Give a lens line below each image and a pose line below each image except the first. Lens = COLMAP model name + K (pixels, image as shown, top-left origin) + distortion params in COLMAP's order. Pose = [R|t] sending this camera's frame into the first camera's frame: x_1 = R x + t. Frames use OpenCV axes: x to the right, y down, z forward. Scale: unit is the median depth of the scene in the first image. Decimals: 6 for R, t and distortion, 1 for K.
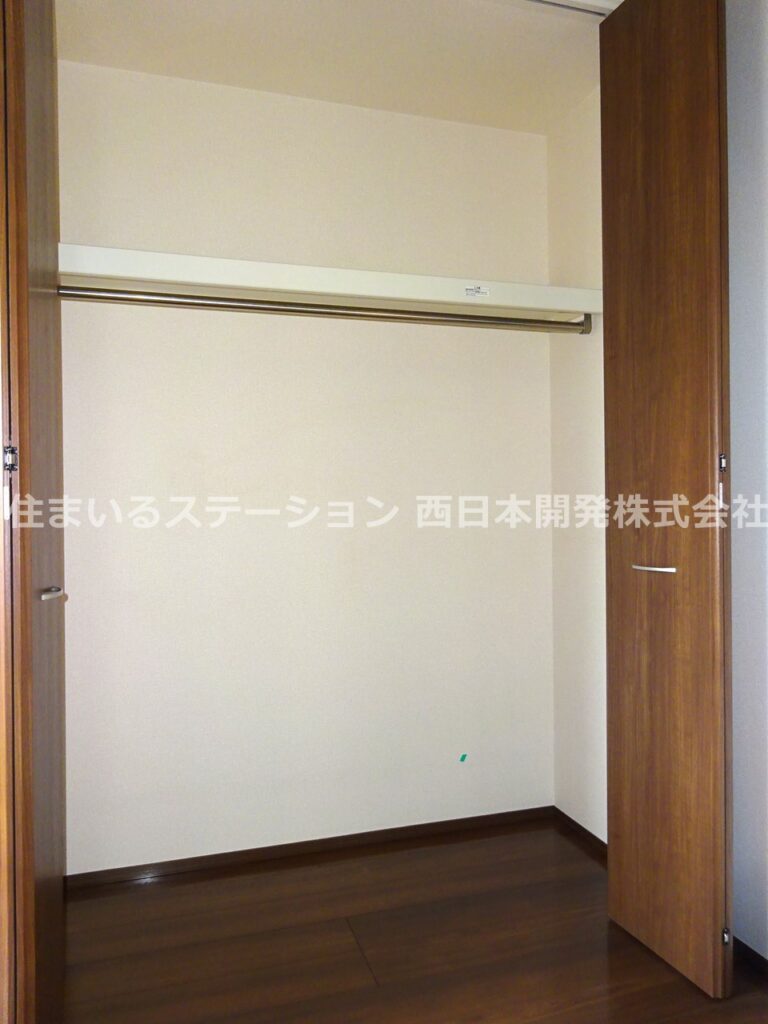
lens RADIAL K [[758.7, 0, 384.0], [0, 758.7, 512.0], [0, 0, 1]] dist [0.005157, -0.002849]
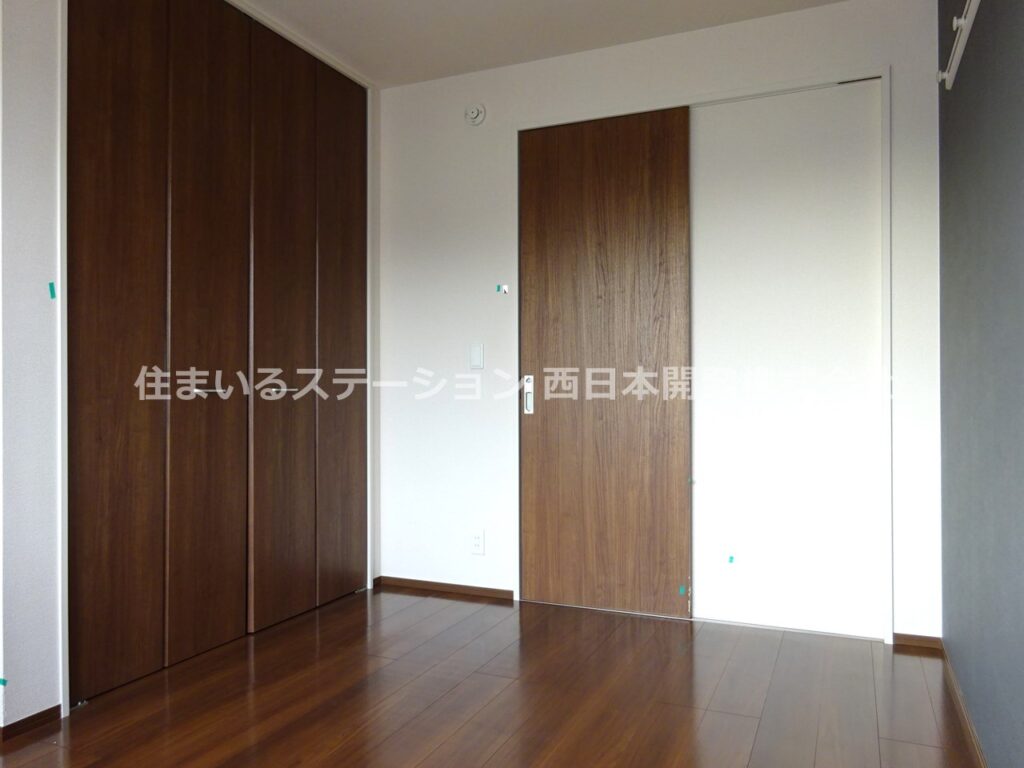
lens RADIAL K [[758.7, 0, 512.0], [0, 758.7, 384.0], [0, 0, 1]] dist [0.005157, -0.002849]
pose [[0.665258, 0.012358, 0.746511, -1.146152], [-0.003523, 0.999904, -0.013413, 0.018843], [-0.746605, 0.006293, 0.665238, 0.097309]]
